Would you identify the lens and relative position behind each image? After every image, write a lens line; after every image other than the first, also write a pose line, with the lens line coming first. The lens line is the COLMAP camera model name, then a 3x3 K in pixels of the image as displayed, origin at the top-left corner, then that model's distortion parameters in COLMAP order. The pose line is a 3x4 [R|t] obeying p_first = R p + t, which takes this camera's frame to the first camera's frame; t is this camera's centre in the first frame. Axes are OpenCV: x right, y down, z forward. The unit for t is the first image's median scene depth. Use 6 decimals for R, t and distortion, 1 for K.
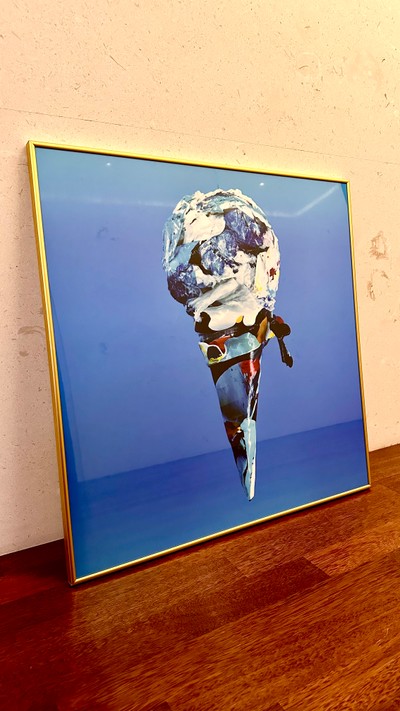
lens RADIAL K [[513.2, 0, 200.0], [0, 513.2, 355.5], [0, 0, 1]] dist [-0.001308, -0.008948]
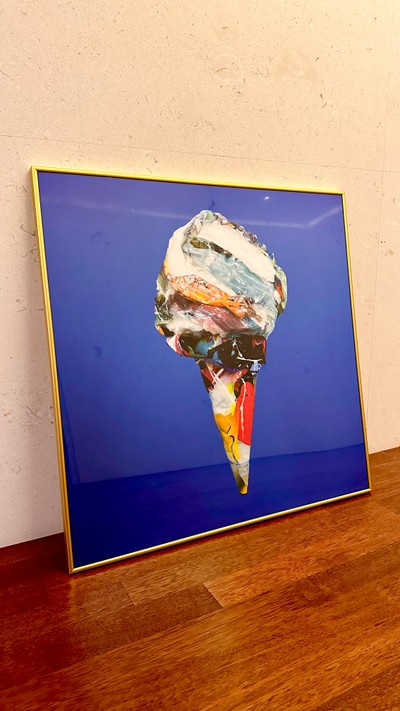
lens RADIAL K [[510.9, 0, 200.0], [0, 510.9, 355.5], [0, 0, 1]] dist [-0.005834, -0.007730]
pose [[0.998215, 0.000750, -0.059714, 0.247939], [-0.000655, 0.999998, 0.001617, -0.033142], [0.059715, -0.001575, 0.998214, 0.051262]]
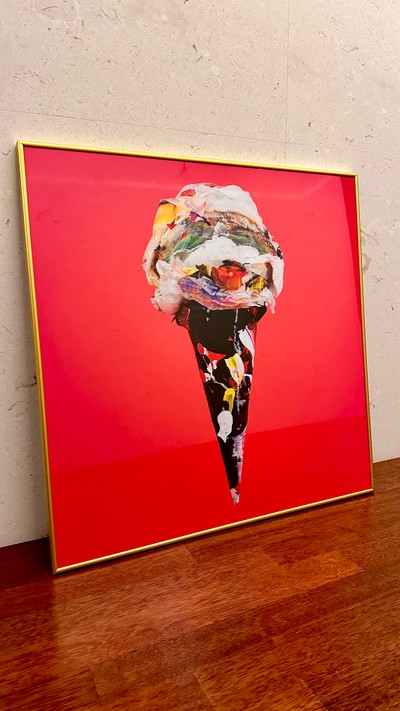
lens RADIAL K [[513.2, 0, 200.0], [0, 513.2, 355.5], [0, 0, 1]] dist [-0.001308, -0.008948]
pose [[0.995365, 0.004998, -0.096038, 0.573915], [-0.007308, 0.999692, -0.023721, -0.023478], [0.095890, 0.024313, 0.995095, 0.300758]]
